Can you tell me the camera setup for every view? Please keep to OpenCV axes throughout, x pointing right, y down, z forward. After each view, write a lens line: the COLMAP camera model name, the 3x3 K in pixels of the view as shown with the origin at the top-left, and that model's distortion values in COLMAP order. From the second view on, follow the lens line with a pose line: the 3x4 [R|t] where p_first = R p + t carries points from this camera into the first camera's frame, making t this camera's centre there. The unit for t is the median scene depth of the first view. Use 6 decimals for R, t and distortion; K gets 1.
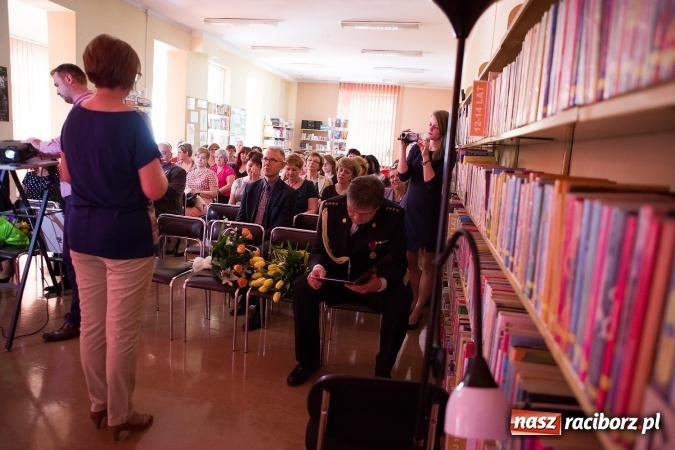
lens RADIAL K [[474.0, 0, 339.6], [0, 474.0, 216.4], [0, 0, 1]] dist [-0.106364, 0.095847]
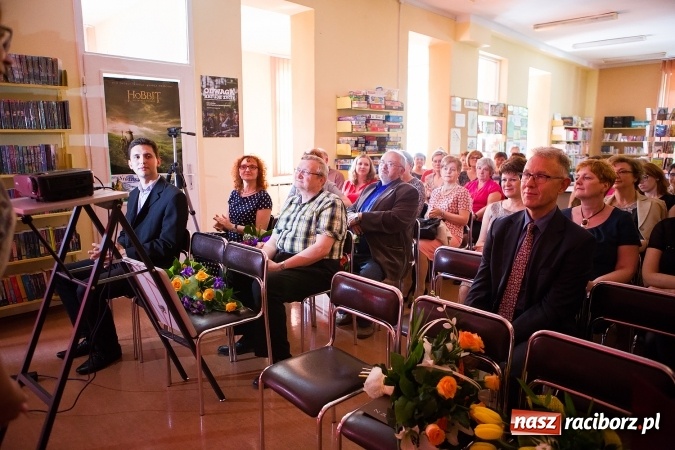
lens RADIAL K [[474.0, 0, 339.6], [0, 474.0, 216.4], [0, 0, 1]] dist [-0.106364, 0.095847]
pose [[0.827990, 0.021492, -0.560331, -0.017489], [-0.032719, 0.999414, -0.010014, -0.026155], [0.559788, 0.026625, 0.828208, 0.193003]]
